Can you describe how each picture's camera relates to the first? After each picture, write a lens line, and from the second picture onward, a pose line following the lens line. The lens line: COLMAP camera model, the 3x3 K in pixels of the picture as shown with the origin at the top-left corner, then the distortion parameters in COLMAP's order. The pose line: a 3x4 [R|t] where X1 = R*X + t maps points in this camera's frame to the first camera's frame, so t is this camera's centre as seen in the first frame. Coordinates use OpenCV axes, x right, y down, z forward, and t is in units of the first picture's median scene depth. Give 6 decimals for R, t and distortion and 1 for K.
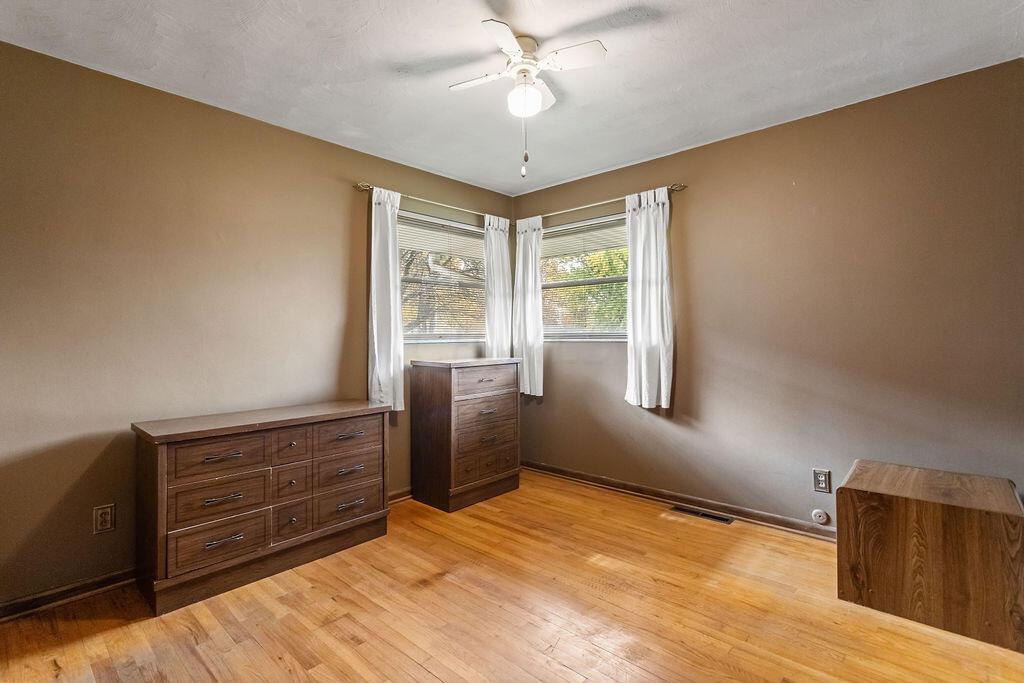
lens RADIAL K [[496.3, 0, 511.1], [0, 496.3, 331.2], [0, 0, 1]] dist [0.001337, 0.000349]
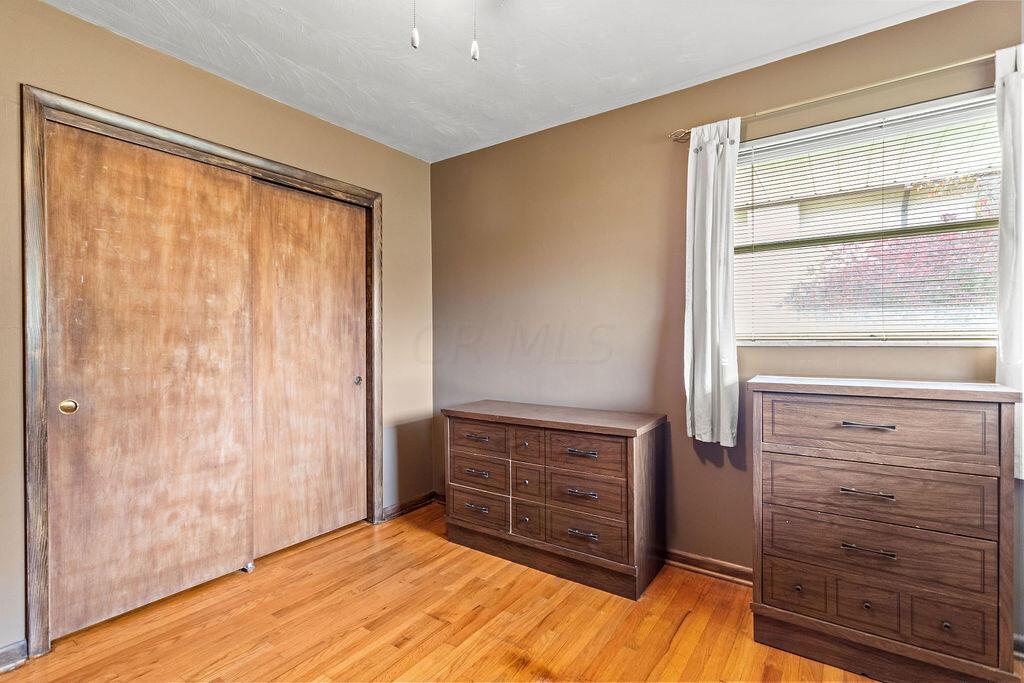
lens RADIAL K [[478.5, 0, 512.0], [0, 478.5, 341.5], [0, 0, 1]] dist [0.000702, -0.000048]
pose [[0.122083, 0.012624, -0.992440, 0.494712], [0.013981, 0.999798, 0.014438, 0.006710], [0.992421, -0.015638, 0.121881, 0.830508]]
